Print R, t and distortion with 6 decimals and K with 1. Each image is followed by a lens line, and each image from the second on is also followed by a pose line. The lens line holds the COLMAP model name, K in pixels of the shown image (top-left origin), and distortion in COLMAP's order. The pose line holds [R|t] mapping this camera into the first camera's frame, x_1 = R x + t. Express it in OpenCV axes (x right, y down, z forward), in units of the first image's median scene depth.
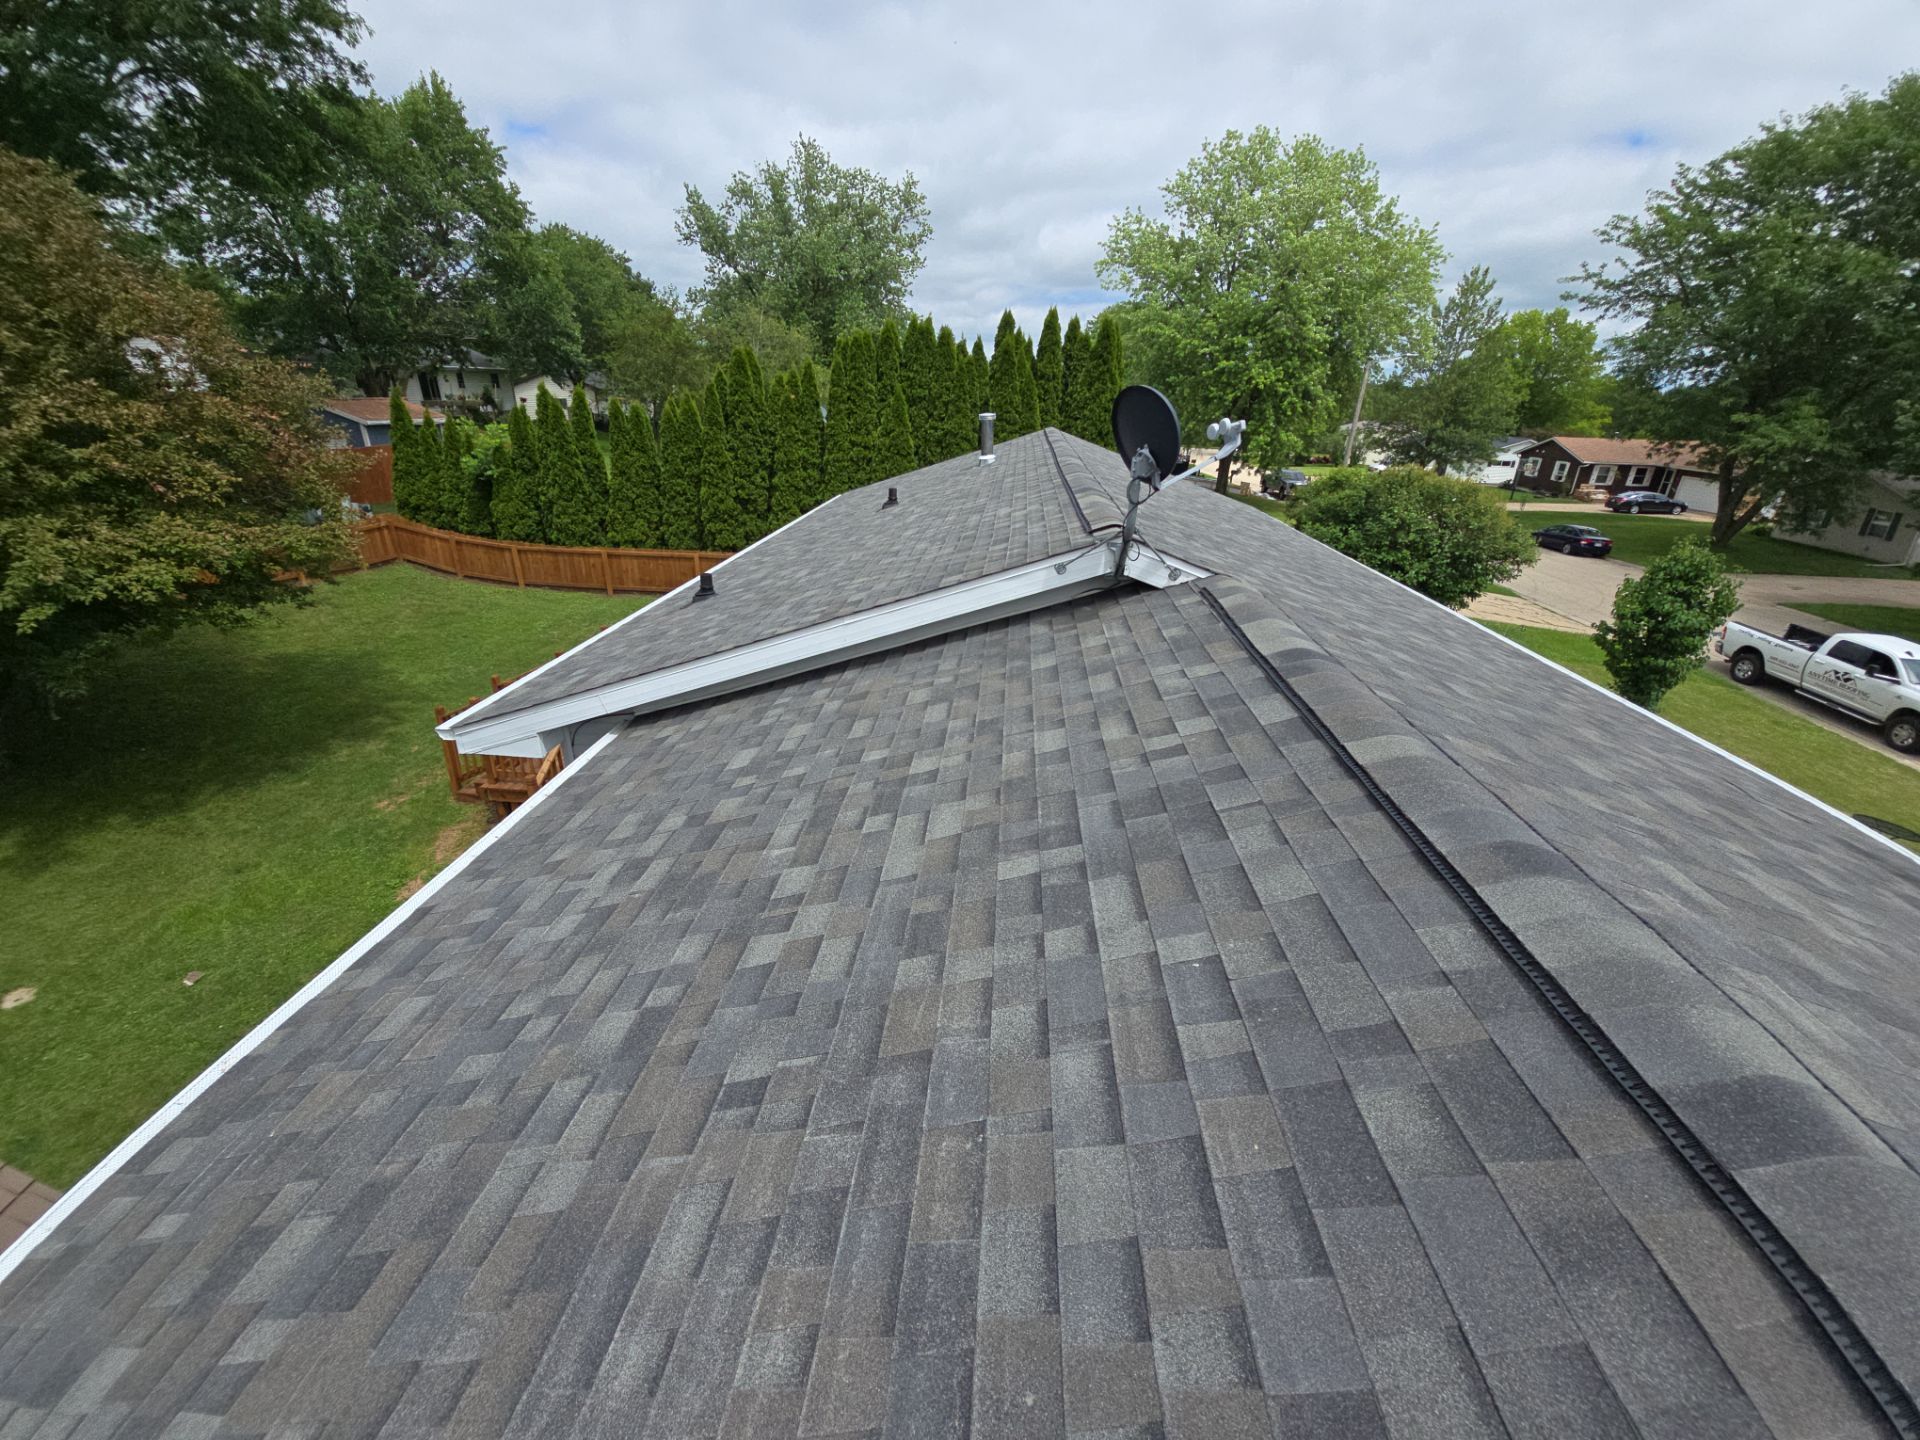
lens RADIAL K [[780.6, 0, 960.0], [0, 780.6, 720.0], [0, 0, 1]] dist [0.000176, -0.006542]
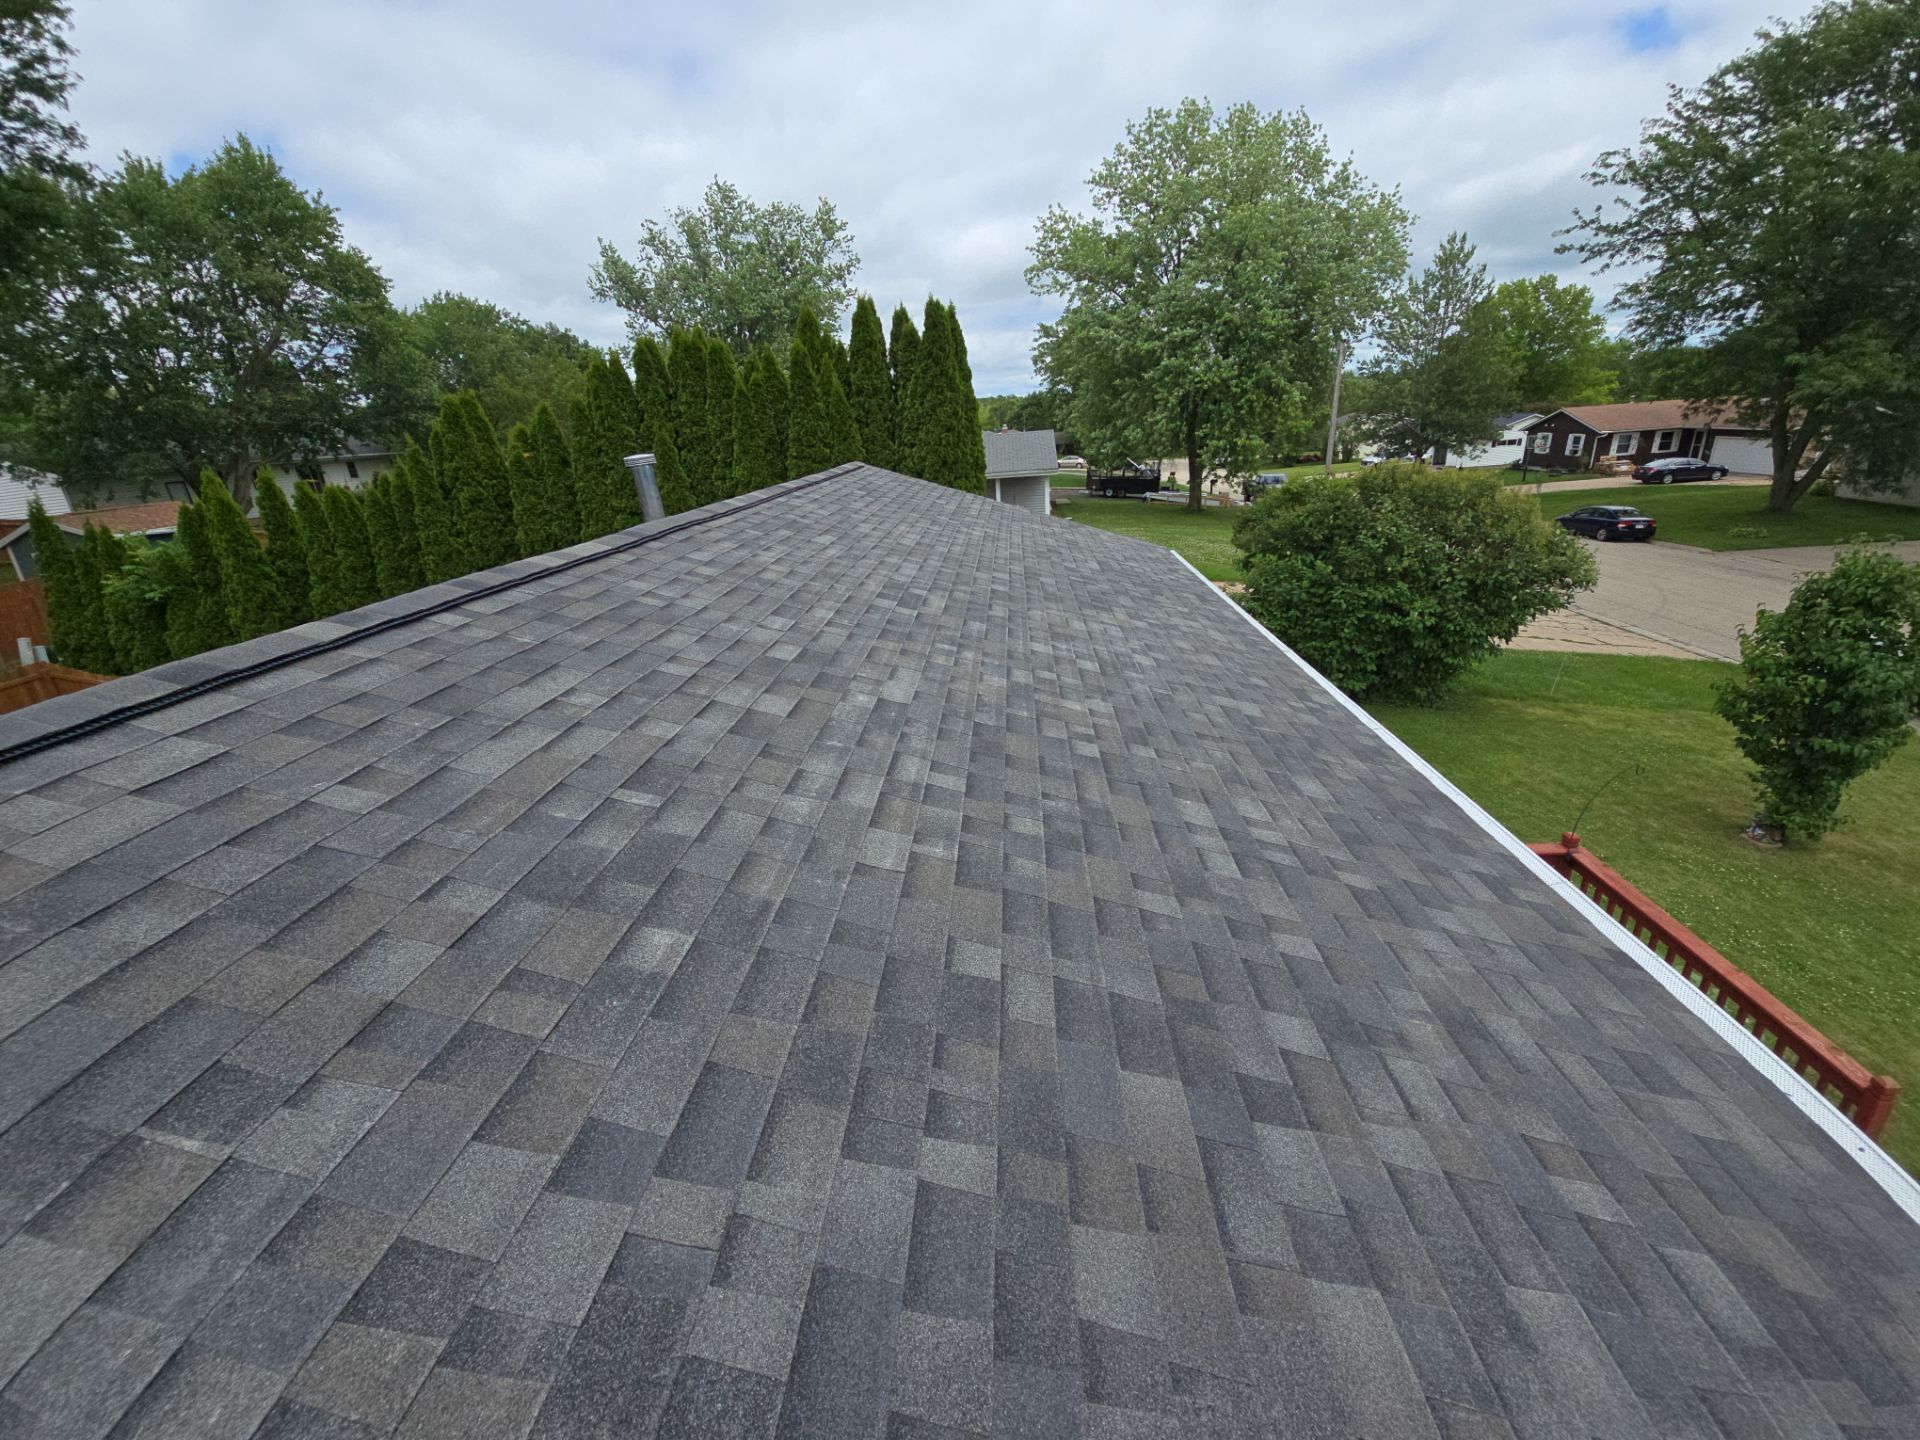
lens RADIAL K [[787.6, 0, 961.8], [0, 787.6, 713.9], [0, 0, 1]] dist [0.001286, -0.007299]
pose [[0.995415, -0.093182, -0.021585, 0.084578], [0.092054, 0.994575, -0.048436, -0.046978], [0.025982, 0.046227, 0.998593, 0.133855]]
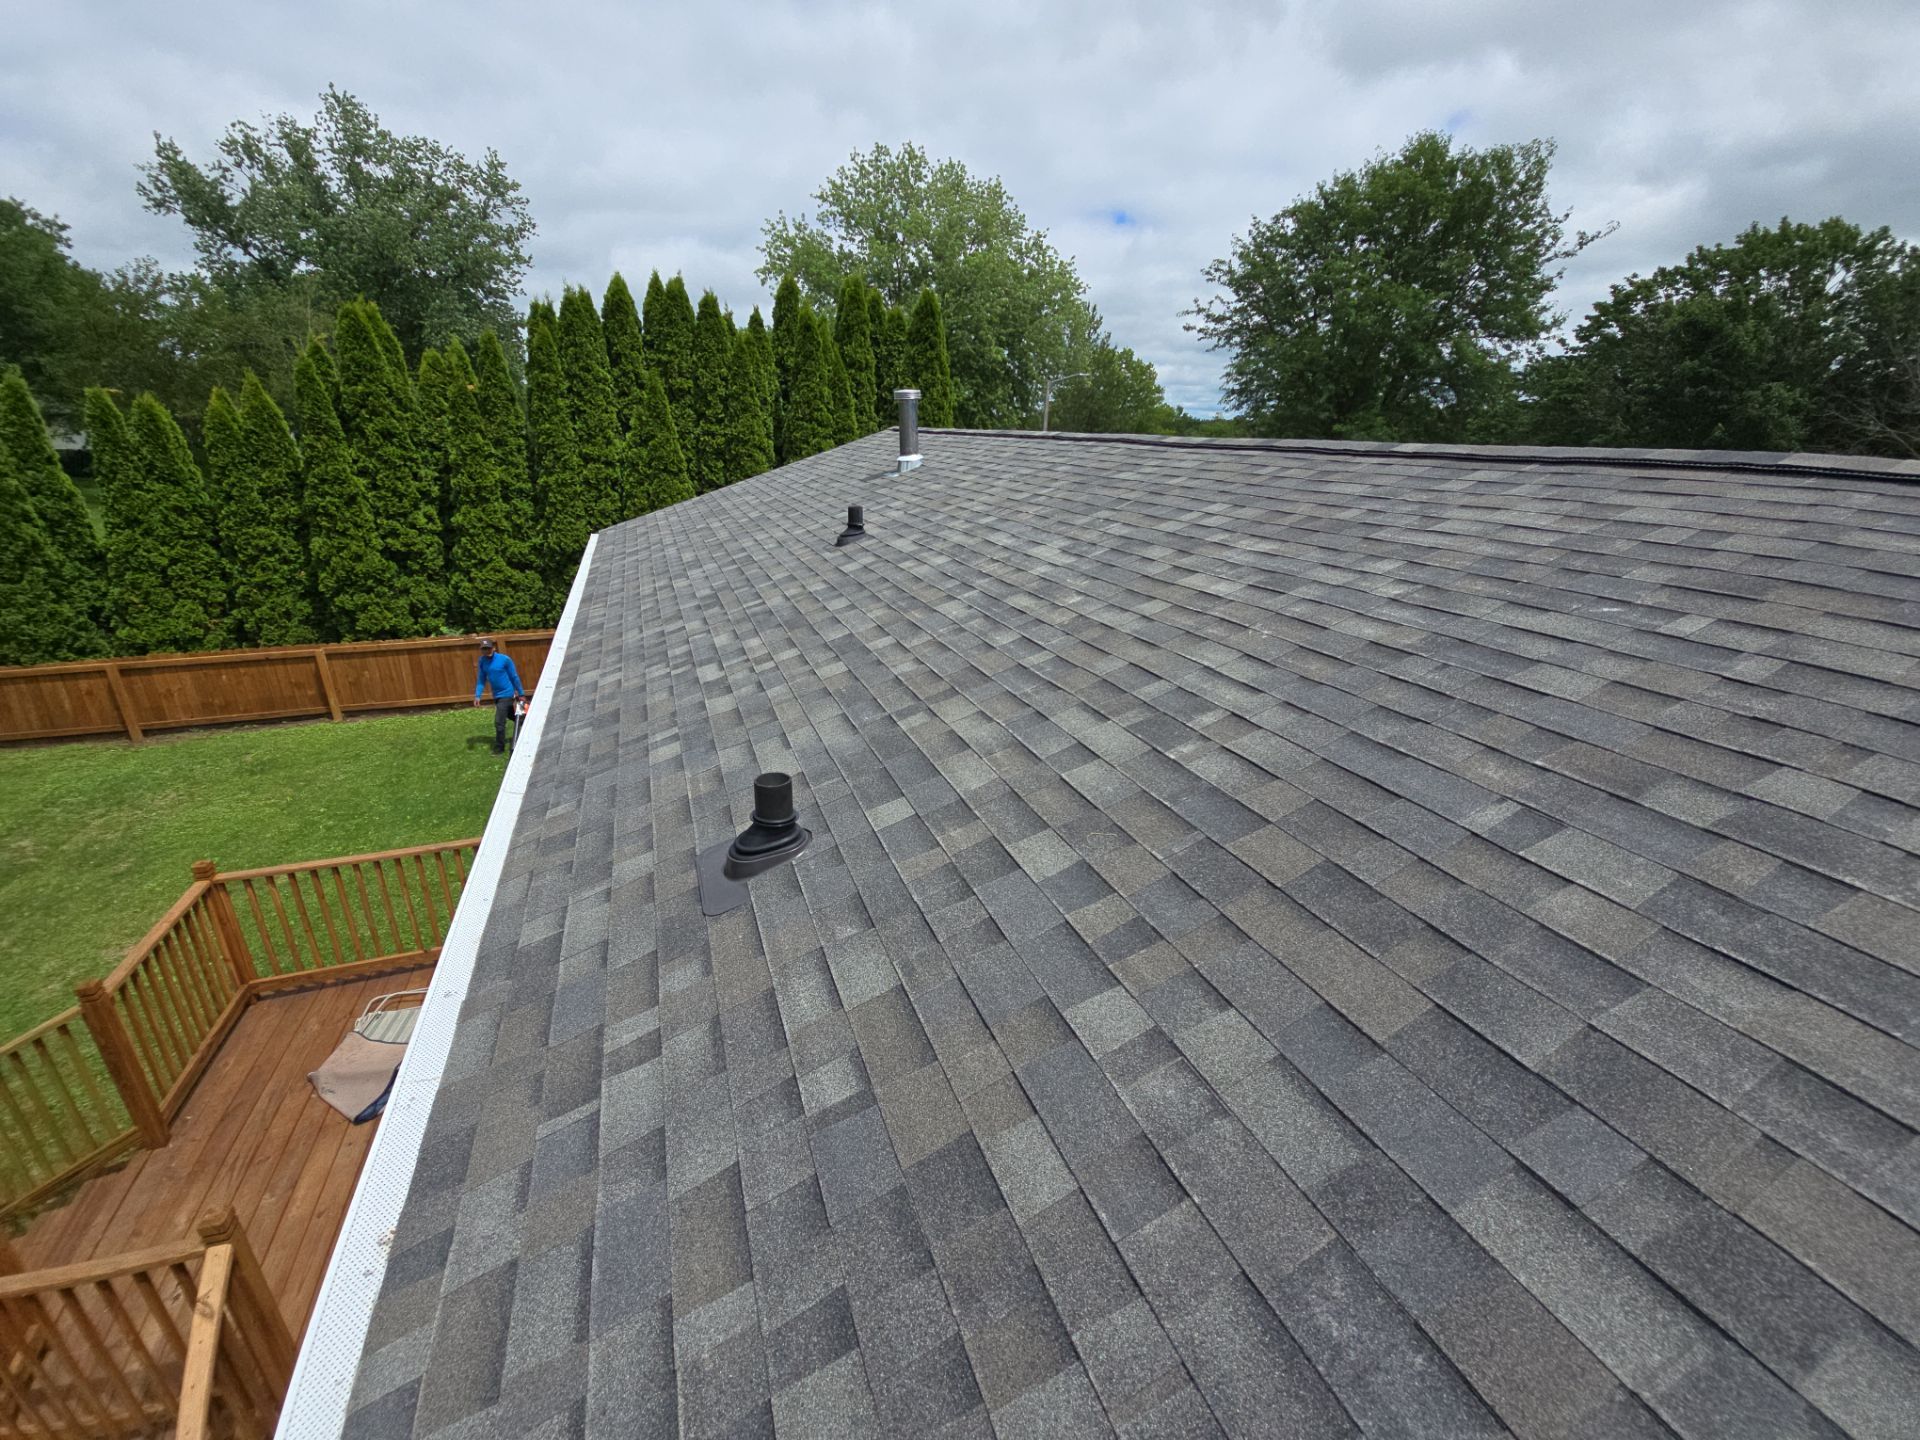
lens RADIAL K [[780.6, 0, 960.0], [0, 780.6, 720.0], [0, 0, 1]] dist [0.000176, -0.006542]
pose [[0.899145, -0.157200, 0.408445, -0.073057], [0.171638, 0.985159, 0.001320, -0.037748], [-0.402590, 0.068918, 0.912782, 0.131529]]
